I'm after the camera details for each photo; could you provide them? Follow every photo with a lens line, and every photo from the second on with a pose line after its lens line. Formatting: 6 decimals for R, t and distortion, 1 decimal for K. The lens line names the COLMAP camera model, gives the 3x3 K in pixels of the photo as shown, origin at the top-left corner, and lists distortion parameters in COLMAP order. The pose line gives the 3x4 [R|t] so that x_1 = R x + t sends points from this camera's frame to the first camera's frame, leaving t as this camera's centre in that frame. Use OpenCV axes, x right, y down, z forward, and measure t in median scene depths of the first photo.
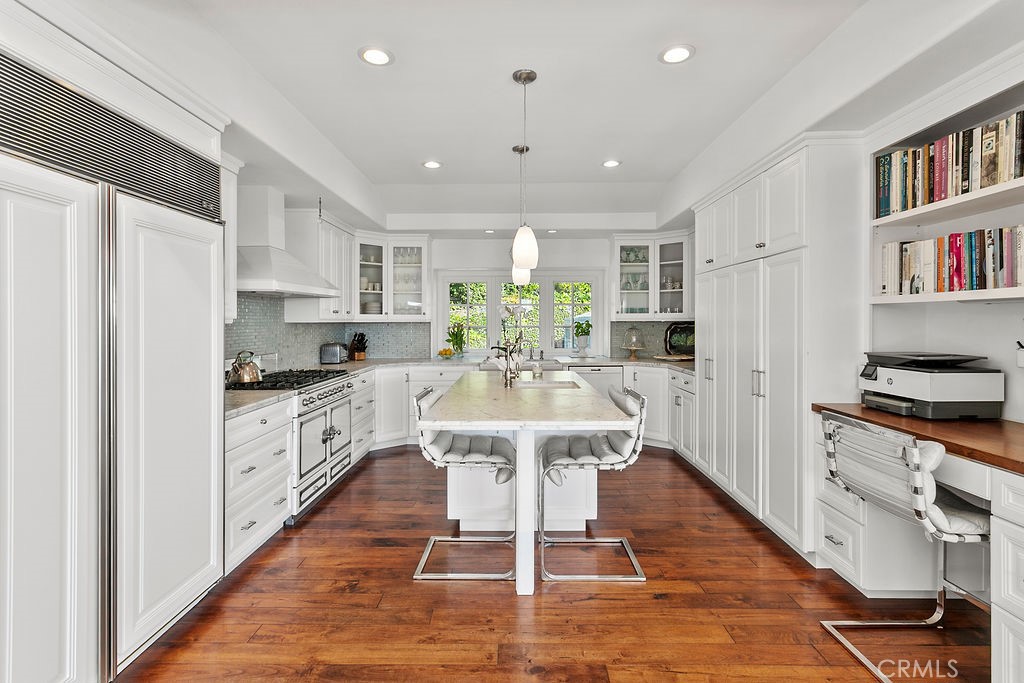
lens RADIAL K [[502.7, 0, 512.4], [0, 502.7, 334.5], [0, 0, 1]] dist [0.006358, -0.000554]
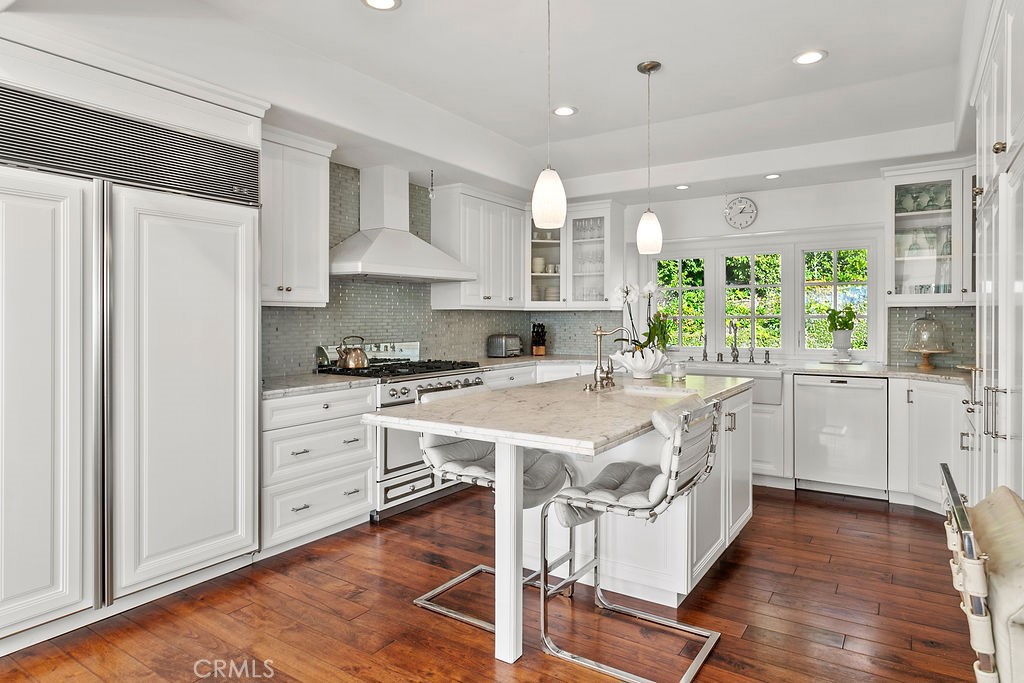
lens RADIAL K [[612.2, 0, 510.3], [0, 612.2, 331.6], [0, 0, 1]] dist [-0.003052, 0.001427]
pose [[0.832770, 0.012674, -0.553474, 0.400926], [-0.015526, 0.999879, -0.000464, 0.020273], [0.553401, 0.008980, 0.832866, 0.182052]]
